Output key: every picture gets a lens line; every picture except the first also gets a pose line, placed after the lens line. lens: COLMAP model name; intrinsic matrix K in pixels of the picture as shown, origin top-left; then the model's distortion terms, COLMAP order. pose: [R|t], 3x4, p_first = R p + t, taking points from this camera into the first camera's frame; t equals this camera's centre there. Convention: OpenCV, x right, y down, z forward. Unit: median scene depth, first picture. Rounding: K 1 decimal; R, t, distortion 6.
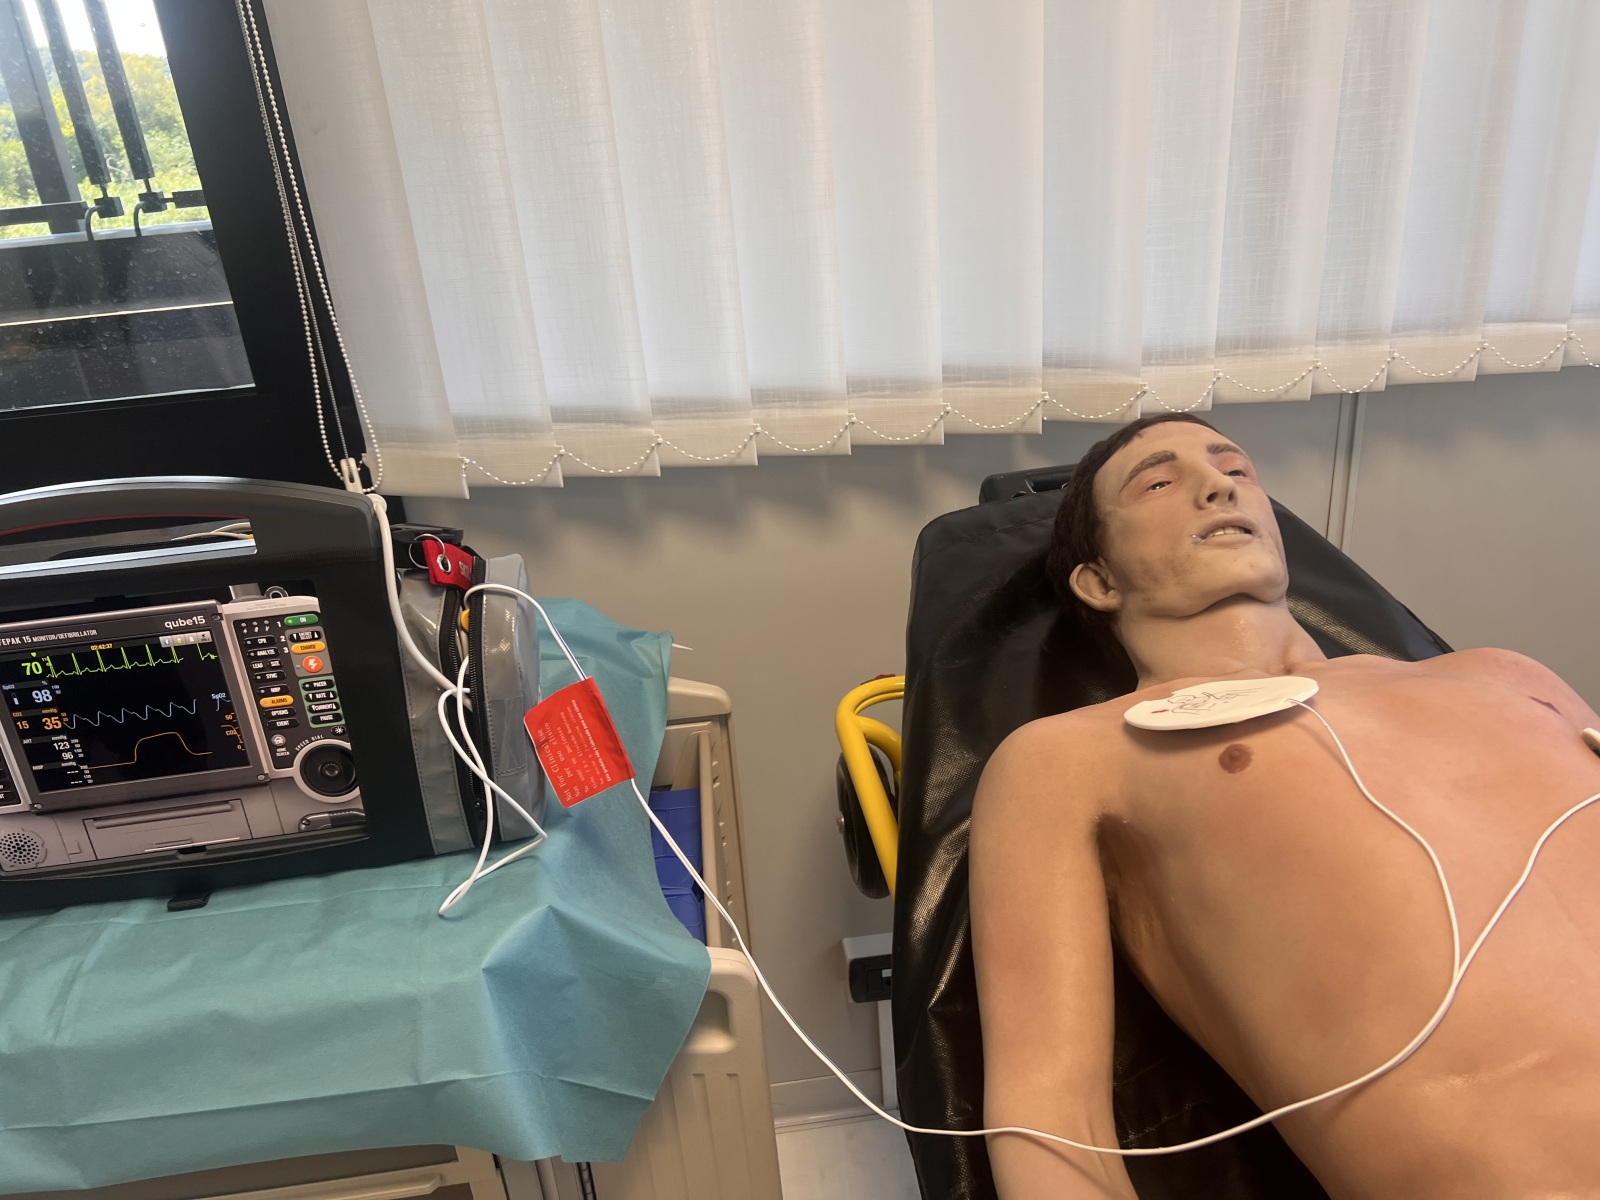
lens RADIAL K [[1209.4, 0, 800.1], [0, 1209.4, 598.9], [0, 0, 1]] dist [0.025872, -0.048518]
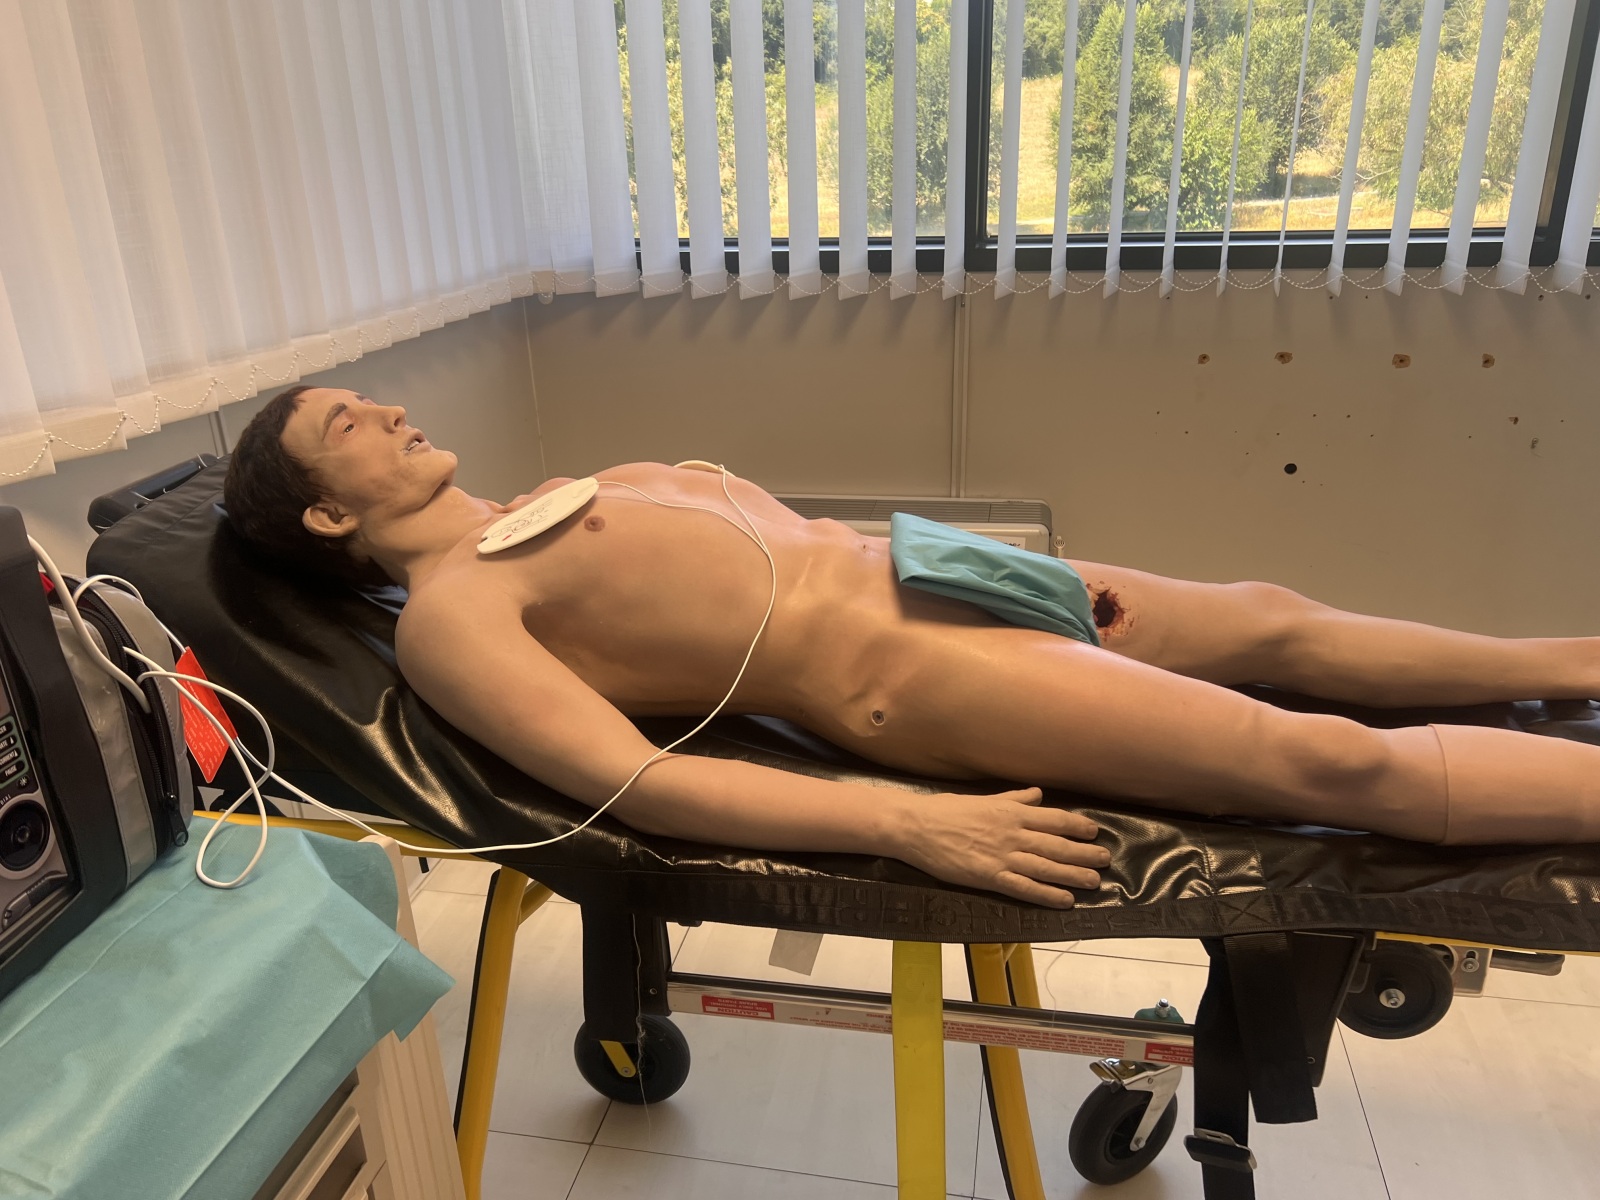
lens RADIAL K [[1209.4, 0, 790.5], [0, 1209.4, 599.9], [0, 0, 1]] dist [0.025872, -0.048518]
pose [[0.305053, -0.283550, 0.909144, -0.841020], [0.381908, 0.910945, 0.155967, 0.056397], [-0.872404, 0.299631, 0.386176, 0.132439]]
